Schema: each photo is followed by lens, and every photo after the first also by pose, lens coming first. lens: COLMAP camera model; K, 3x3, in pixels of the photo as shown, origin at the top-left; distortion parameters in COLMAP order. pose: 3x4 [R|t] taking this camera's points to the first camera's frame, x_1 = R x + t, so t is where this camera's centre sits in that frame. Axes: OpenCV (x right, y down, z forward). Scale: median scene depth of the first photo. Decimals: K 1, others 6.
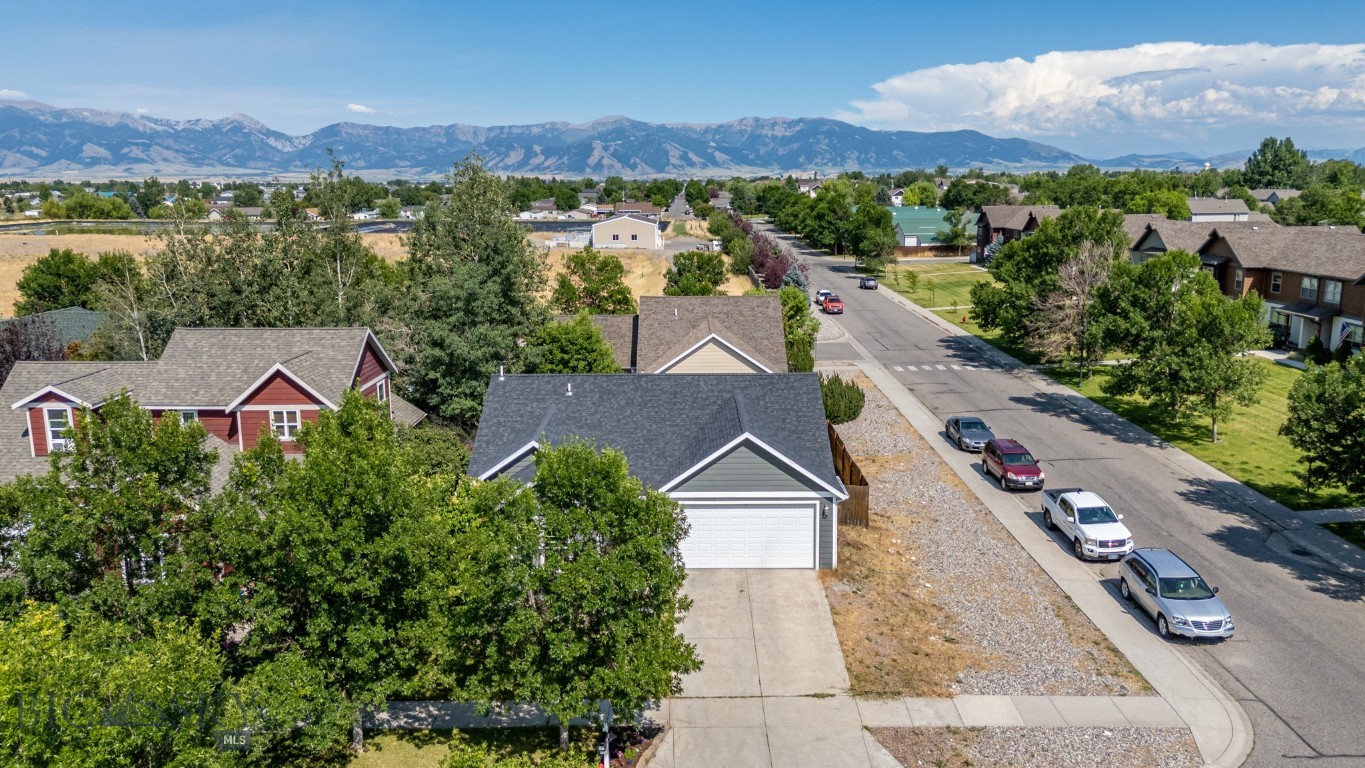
lens RADIAL K [[1006.4, 0, 703.6], [0, 1006.4, 383.3], [0, 0, 1]] dist [0.076542, -0.043198]
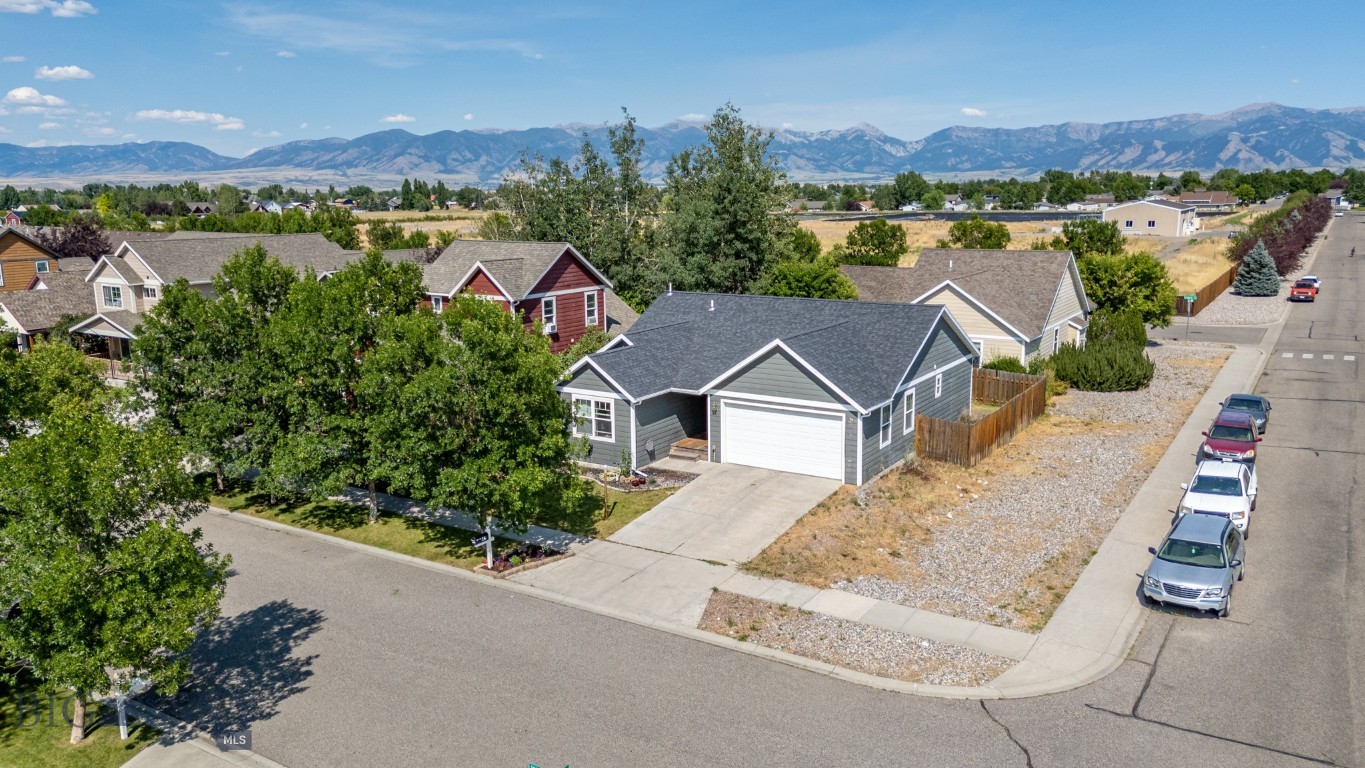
lens RADIAL K [[1006.4, 0, 694.4], [0, 1006.4, 378.4], [0, 0, 1]] dist [0.076542, -0.043198]
pose [[0.841789, 0.095888, -0.531222, 0.382852], [-0.098102, 0.994884, 0.024126, 0.052463], [0.530818, 0.031805, 0.846889, 0.043497]]
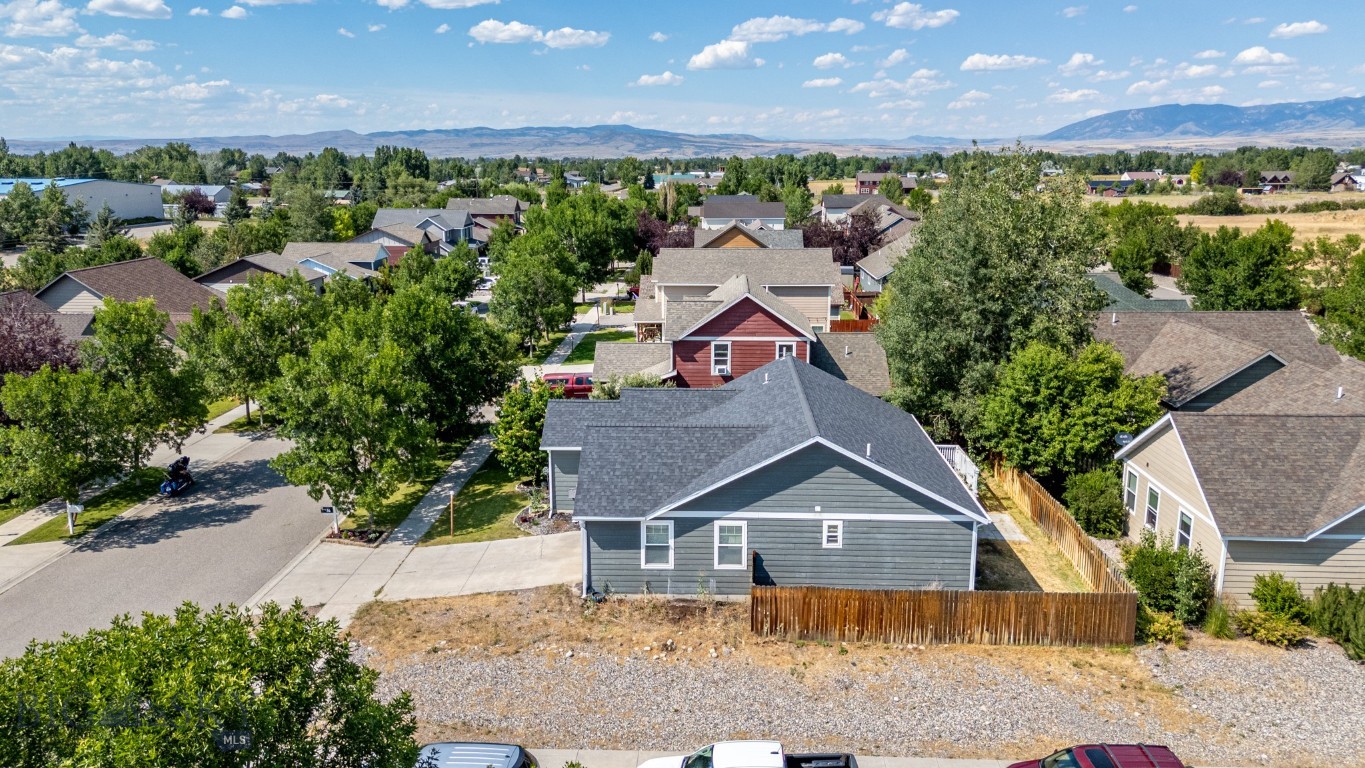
lens RADIAL K [[1006.4, 0, 685.0], [0, 1006.4, 379.9], [0, 0, 1]] dist [0.076542, -0.043198]
pose [[-0.047514, 0.222478, -0.973779, 0.754698], [-0.190539, 0.954960, 0.227476, -0.182459], [0.980529, 0.196352, -0.002984, 0.785777]]
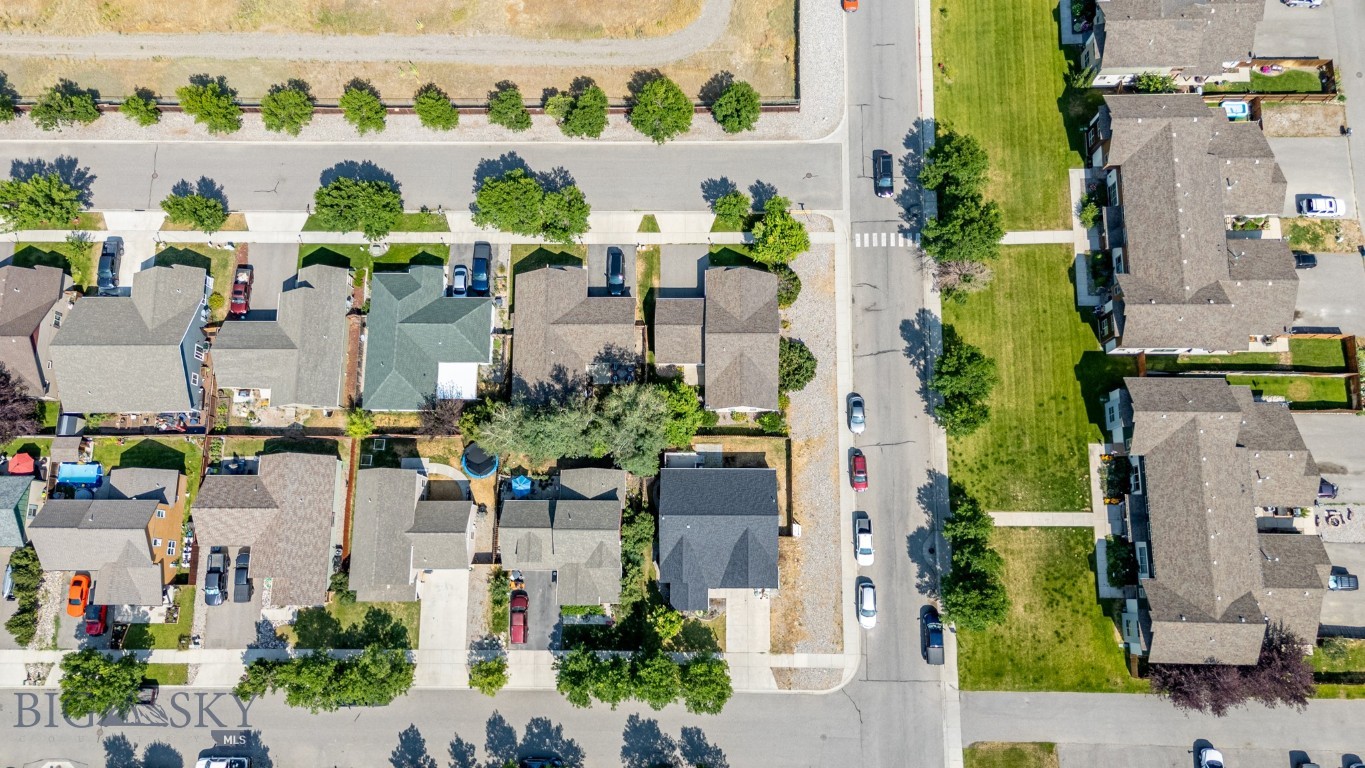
lens RADIAL K [[1006.4, 0, 688.1], [0, 1006.4, 385.6], [0, 0, 1]] dist [0.076542, -0.043198]
pose [[0.999784, 0.010806, -0.017759, -0.074324], [0.012260, 0.383411, 0.923496, -2.331565], [0.016788, -0.923514, 0.383196, 0.246826]]
